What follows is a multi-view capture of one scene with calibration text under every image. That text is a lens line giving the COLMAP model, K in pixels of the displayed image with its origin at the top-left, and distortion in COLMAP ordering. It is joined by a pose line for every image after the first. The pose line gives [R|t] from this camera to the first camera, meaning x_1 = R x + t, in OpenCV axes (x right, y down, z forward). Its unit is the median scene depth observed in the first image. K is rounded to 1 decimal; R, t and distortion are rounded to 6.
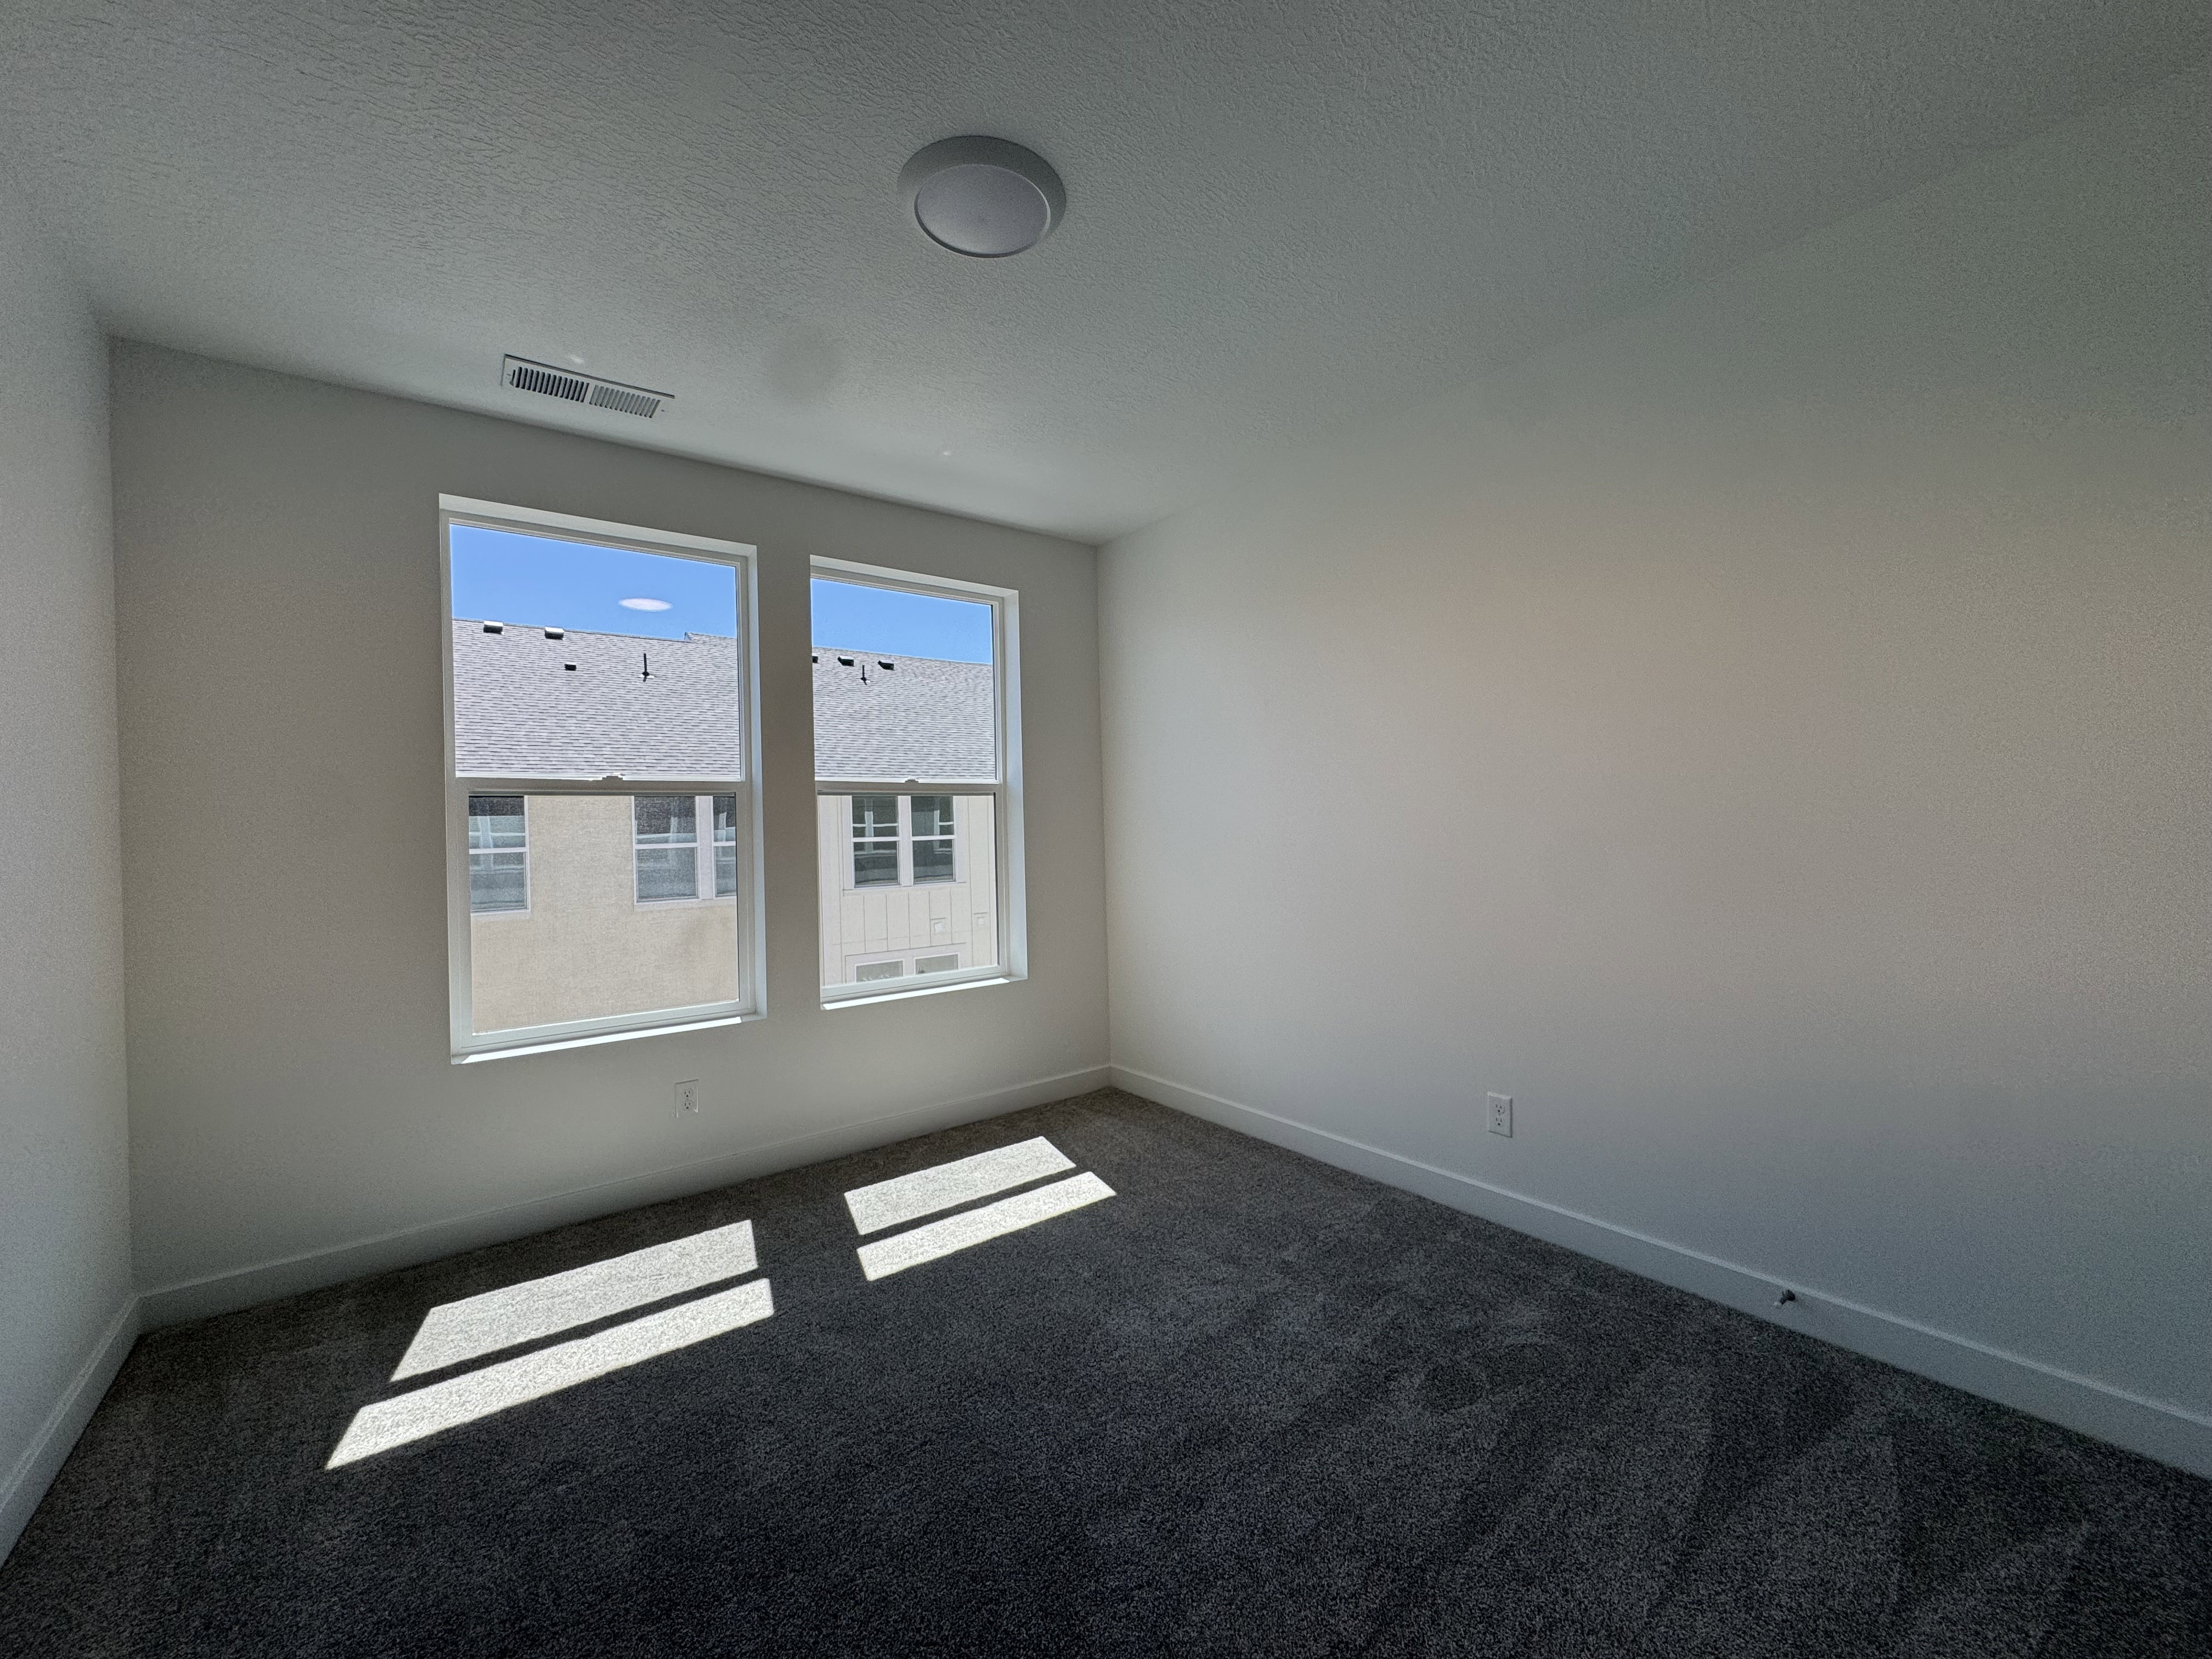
lens RADIAL K [[878.5, 0, 1111.2], [0, 878.5, 828.4], [0, 0, 1]] dist [-0.007674, -0.000042]
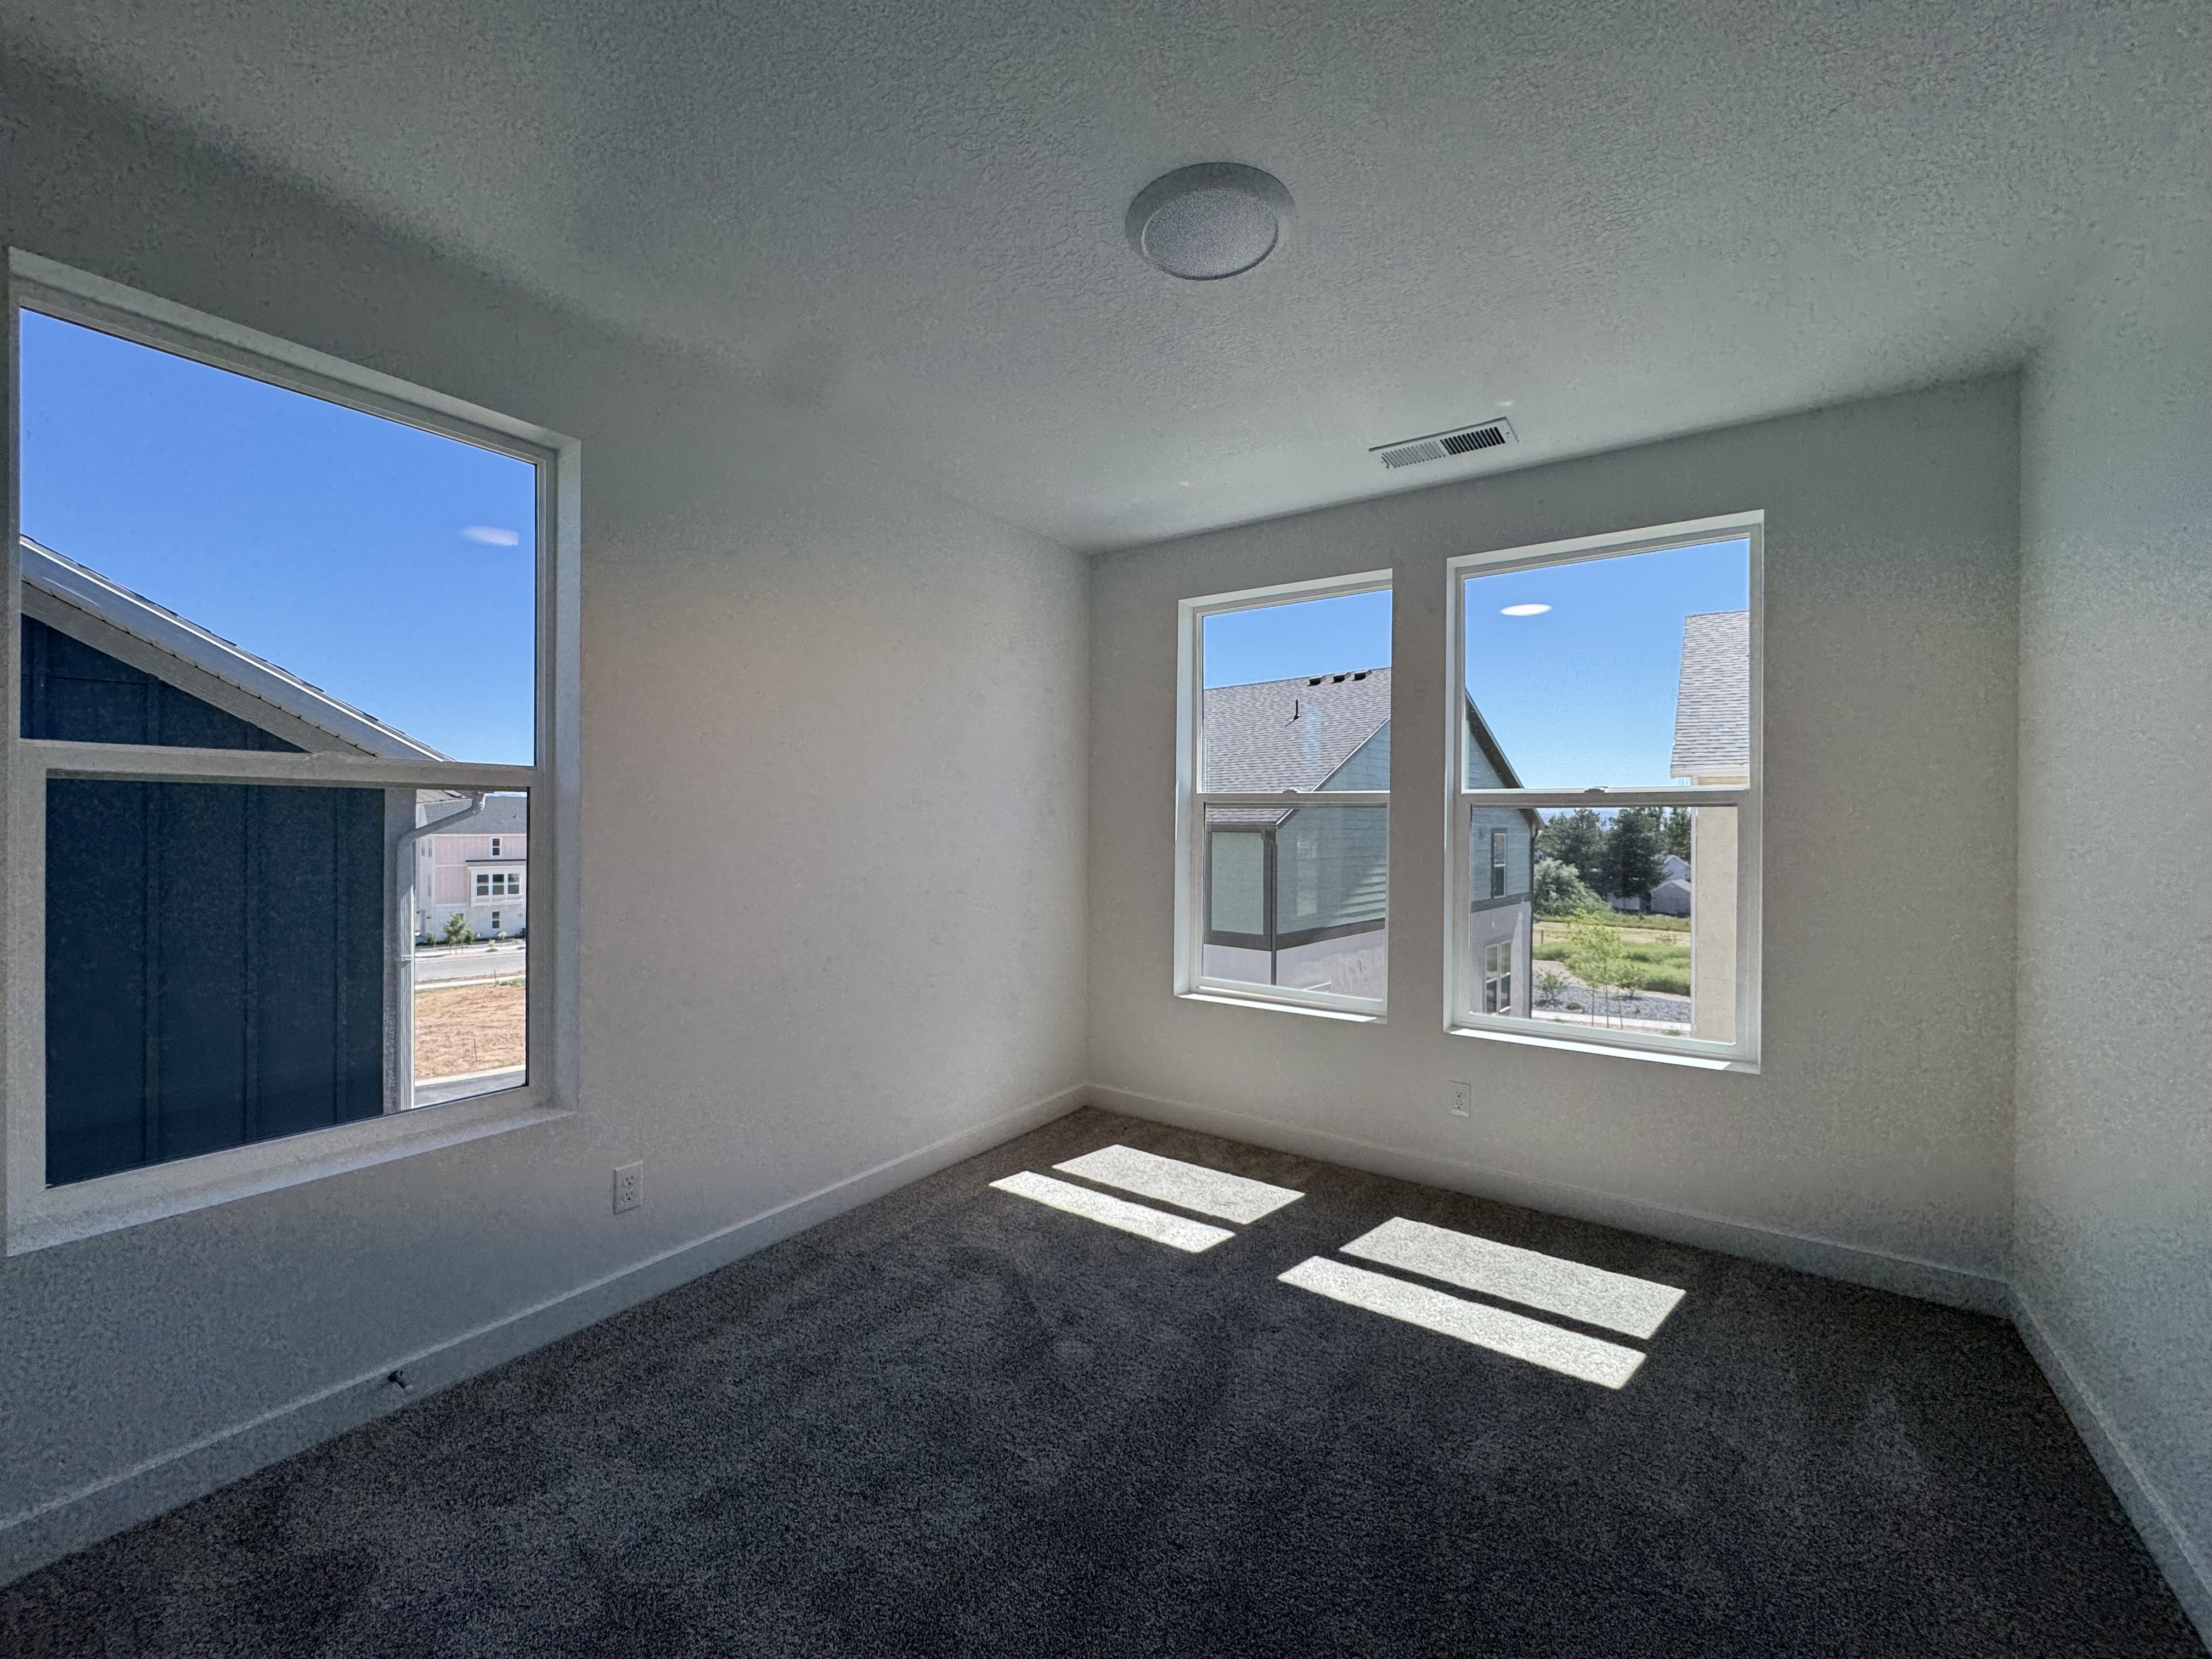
lens RADIAL K [[878.5, 0, 1114.2], [0, 878.5, 820.9], [0, 0, 1]] dist [-0.007674, -0.000042]
pose [[0.307849, 0.016058, -0.951300, 0.480060], [-0.033712, 0.999414, 0.005961, -0.016578], [0.950838, 0.030235, 0.308210, 0.366716]]
